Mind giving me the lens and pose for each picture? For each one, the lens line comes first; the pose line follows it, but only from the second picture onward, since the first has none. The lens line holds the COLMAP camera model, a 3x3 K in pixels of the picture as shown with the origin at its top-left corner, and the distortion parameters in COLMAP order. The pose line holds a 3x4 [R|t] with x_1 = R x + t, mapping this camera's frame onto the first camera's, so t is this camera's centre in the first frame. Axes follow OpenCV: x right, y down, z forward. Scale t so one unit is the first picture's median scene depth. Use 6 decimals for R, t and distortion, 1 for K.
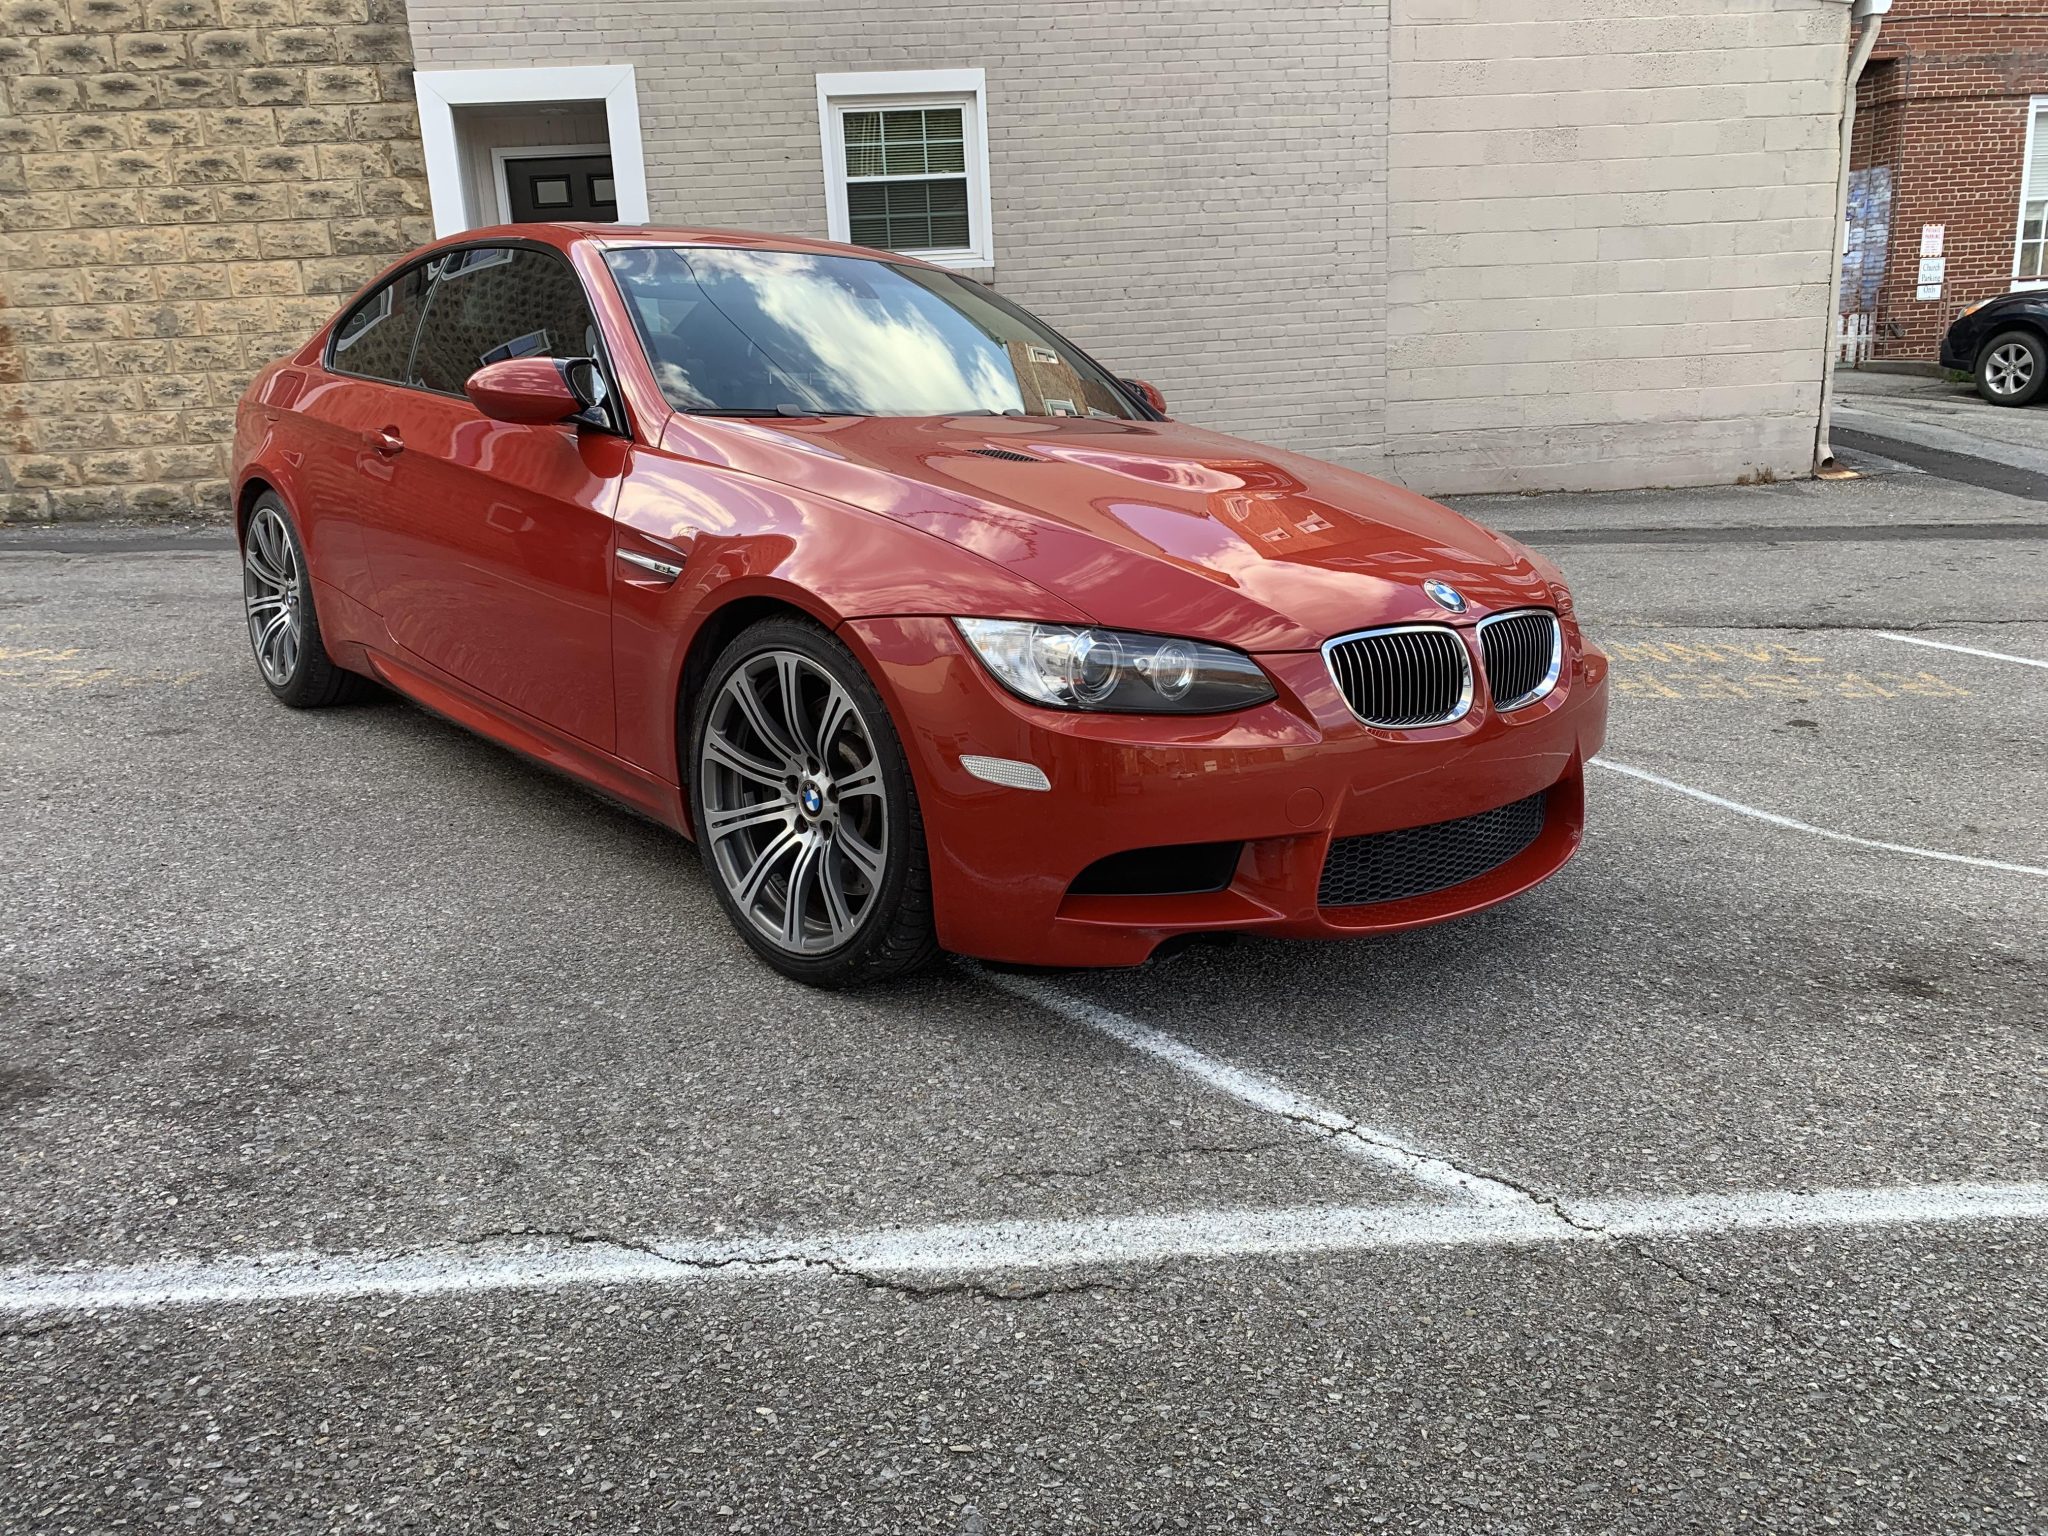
lens RADIAL K [[1570.7, 0, 1021.0], [0, 1570.7, 757.5], [0, 0, 1]] dist [0.022466, -0.017918]
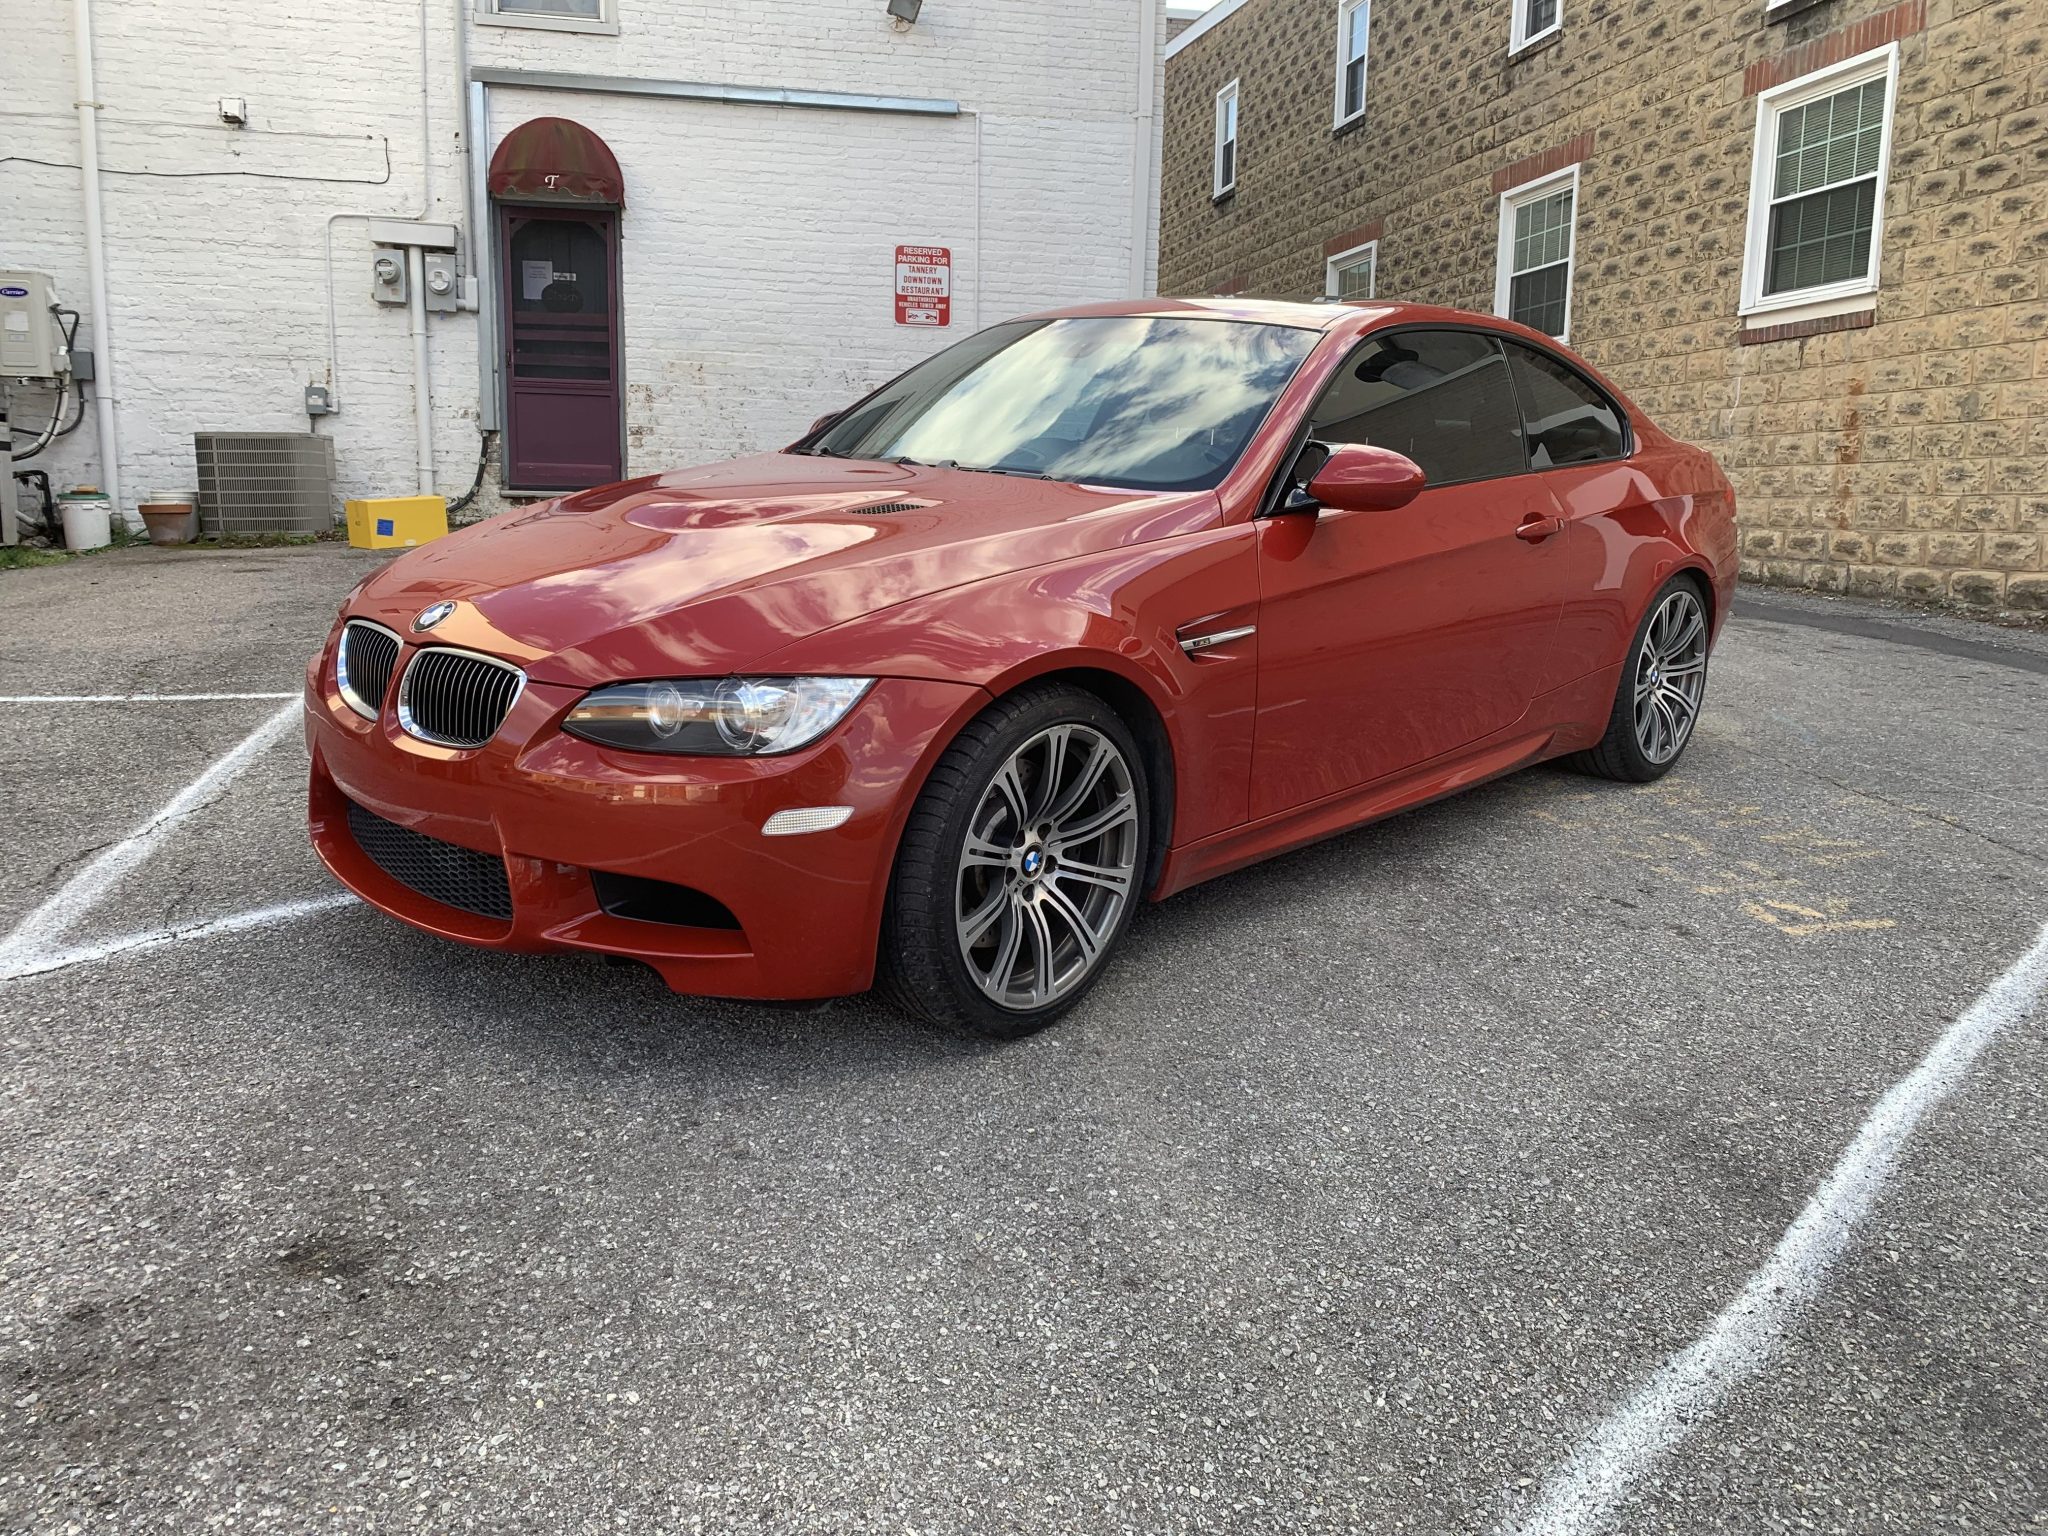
lens RADIAL K [[1555.6, 0, 1004.5], [0, 1555.6, 747.9], [0, 0, 1]] dist [0.023346, -0.020176]
pose [[0.096181, 0.205302, -0.973961, 0.387100], [-0.267882, 0.947734, 0.173320, -0.087707], [0.958639, 0.244237, 0.146151, 0.355693]]
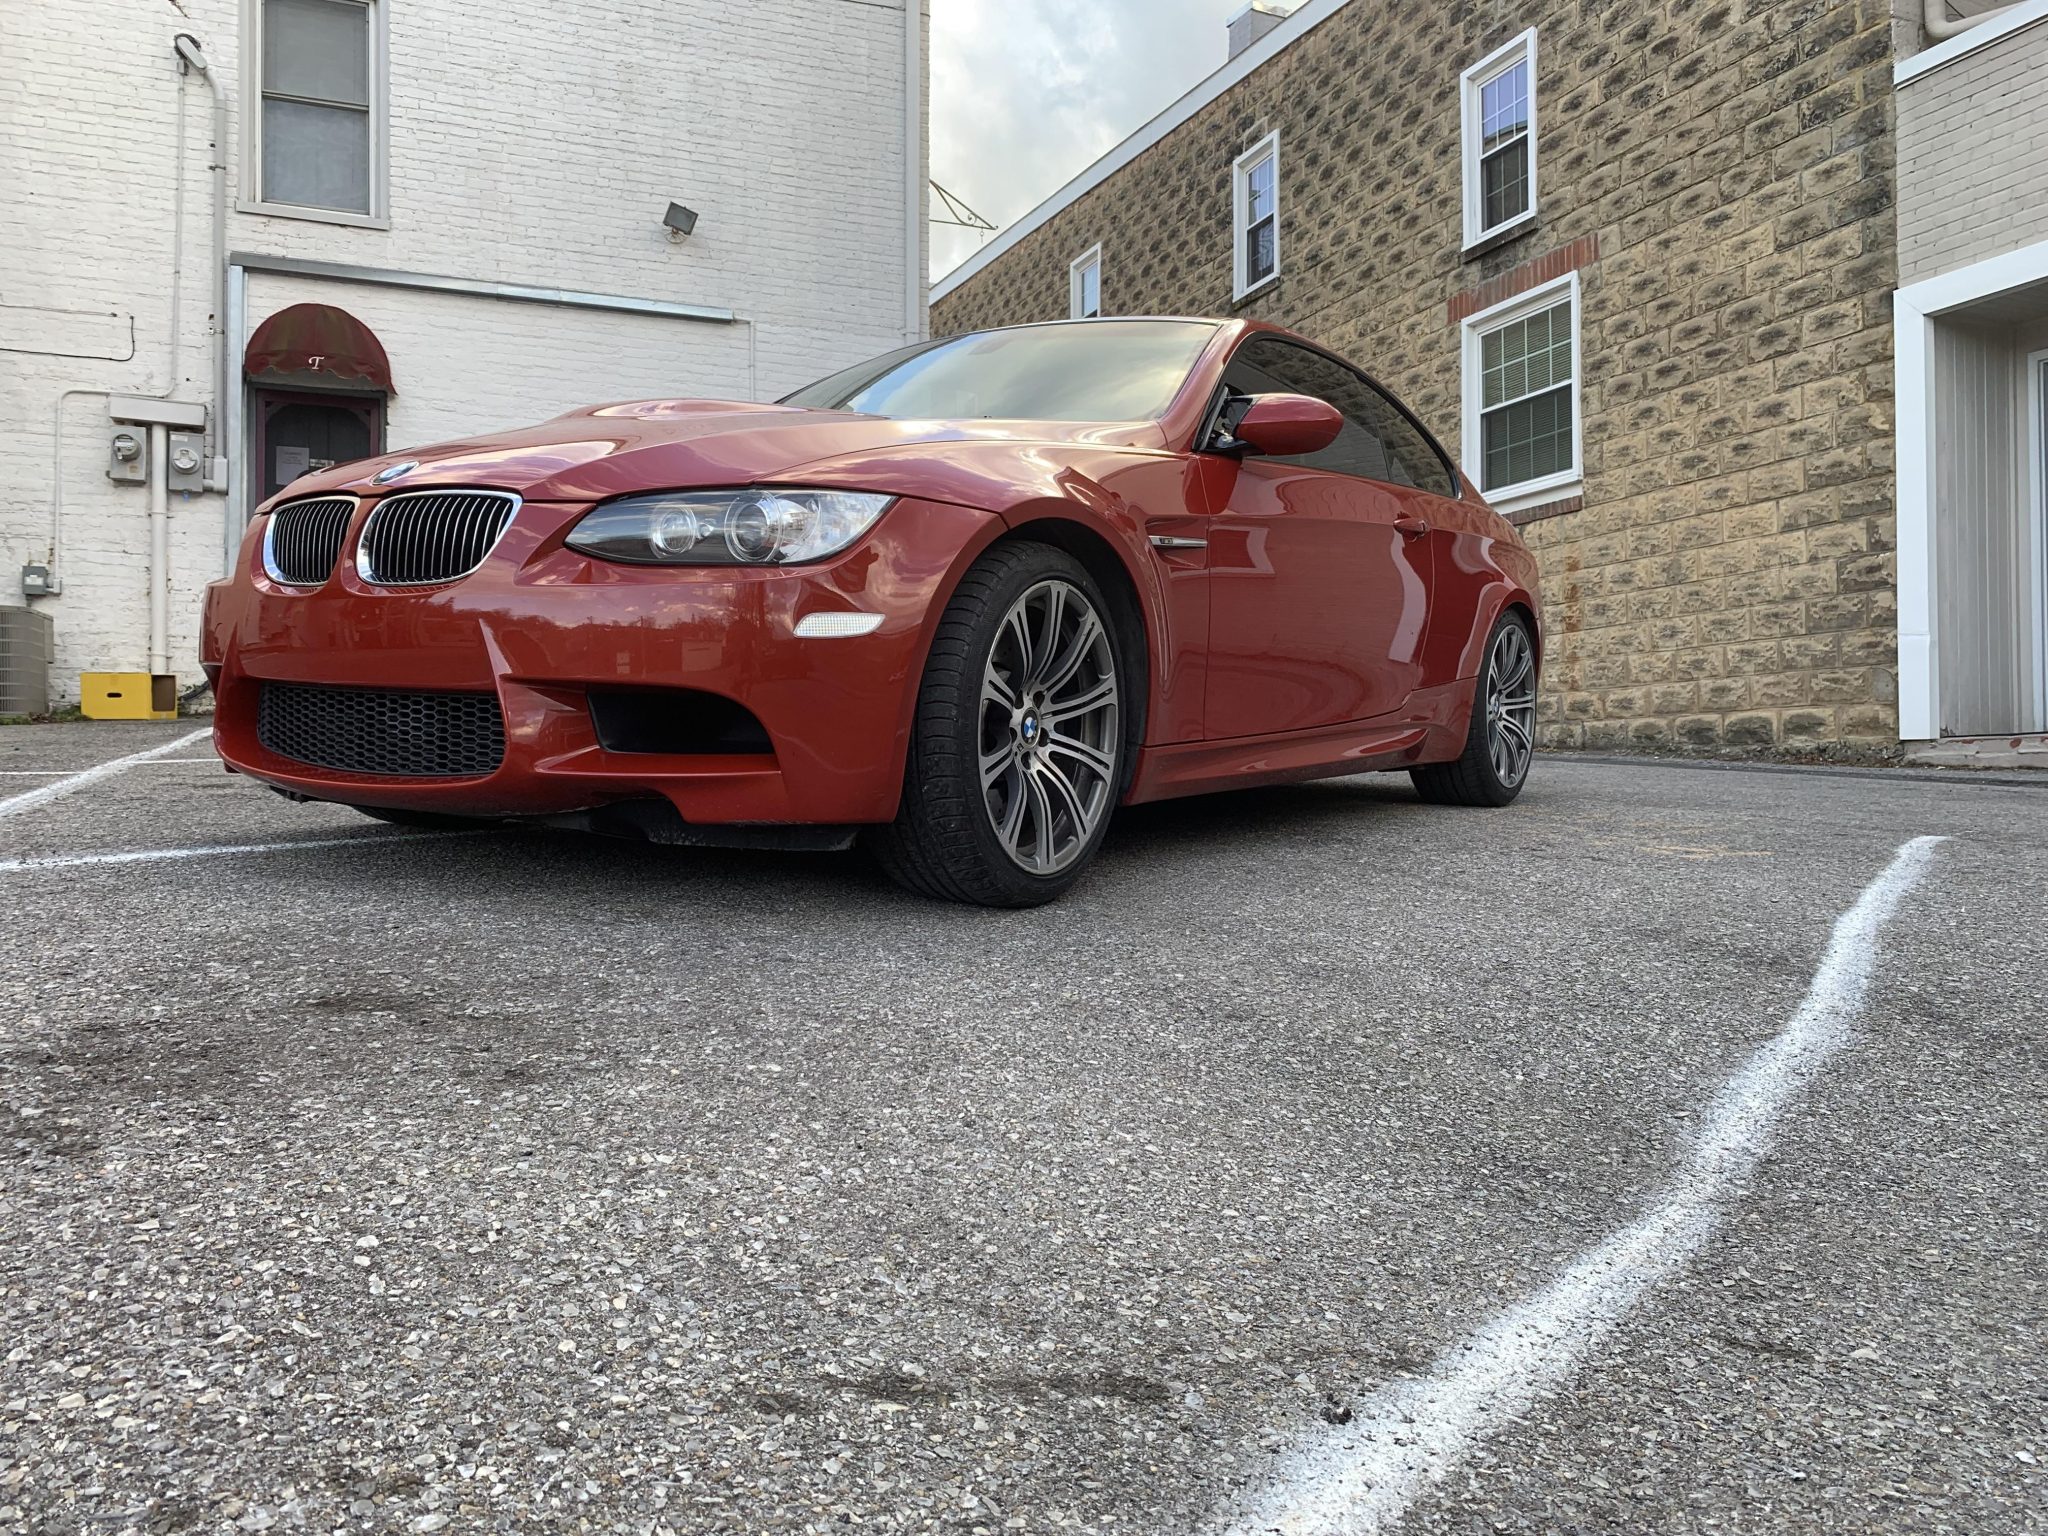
lens RADIAL K [[1574.2, 0, 1014.1], [0, 1574.2, 754.8], [0, 0, 1]] dist [0.008168, -0.002534]
pose [[0.275912, 0.031355, -0.960671, 0.385465], [-0.252620, 0.966696, -0.041003, 0.004535], [0.927392, 0.253998, 0.274644, 0.325853]]
